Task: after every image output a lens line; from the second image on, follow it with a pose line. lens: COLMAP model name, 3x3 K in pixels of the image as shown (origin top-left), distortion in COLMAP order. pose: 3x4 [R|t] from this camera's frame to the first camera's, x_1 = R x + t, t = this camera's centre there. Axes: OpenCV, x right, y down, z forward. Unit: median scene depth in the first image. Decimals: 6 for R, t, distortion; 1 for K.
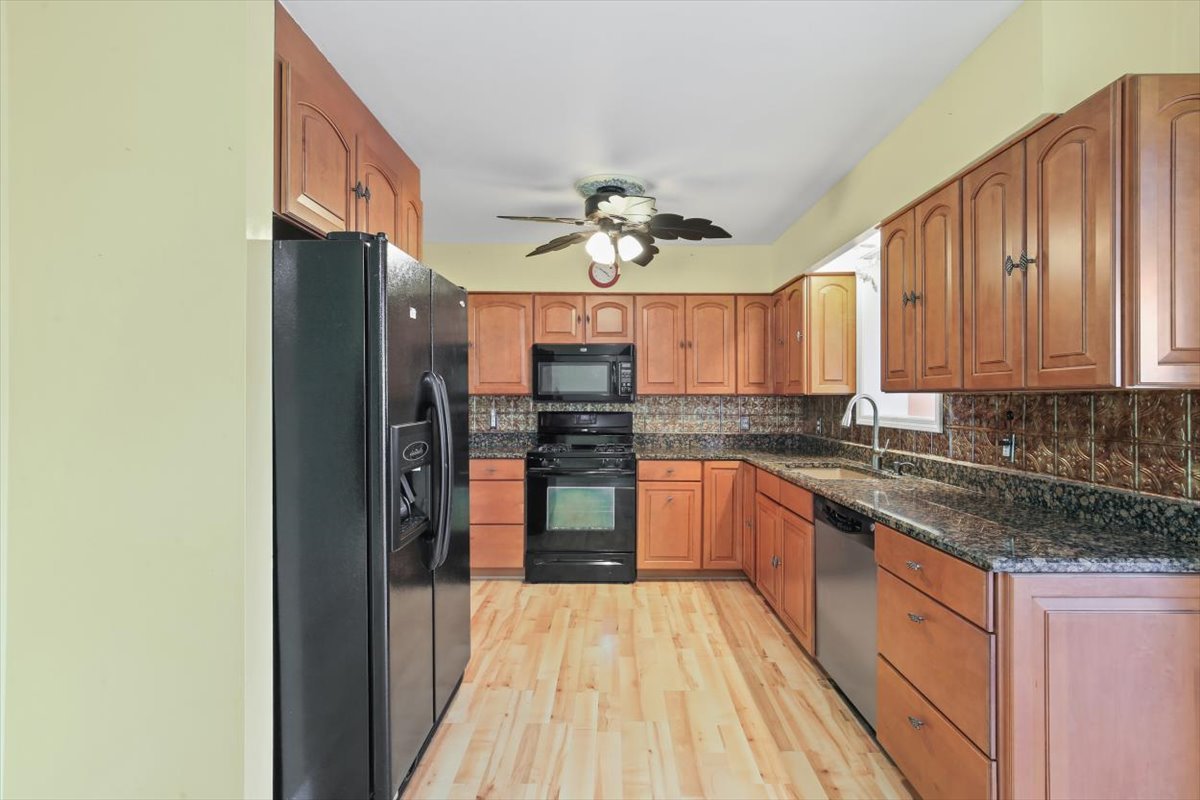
lens RADIAL K [[567.6, 0, 608.6], [0, 567.6, 397.0], [0, 0, 1]] dist [-0.001199, -0.000189]
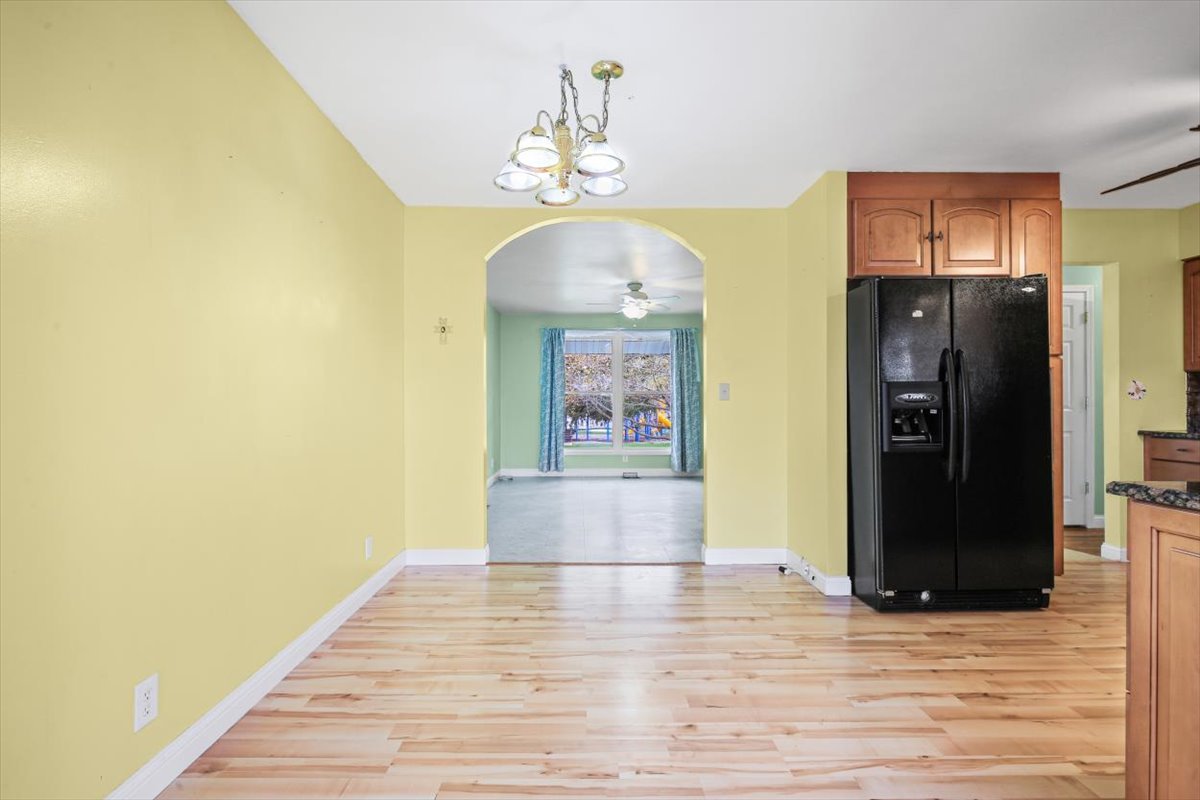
lens RADIAL K [[540.9, 0, 587.0], [0, 540.9, 402.1], [0, 0, 1]] dist [-0.001158, -0.000475]
pose [[0.003074, -0.001697, -0.999994, 0.557206], [0.000691, 0.999998, -0.001694, 0.050075], [0.999995, -0.000686, 0.003075, 0.024392]]
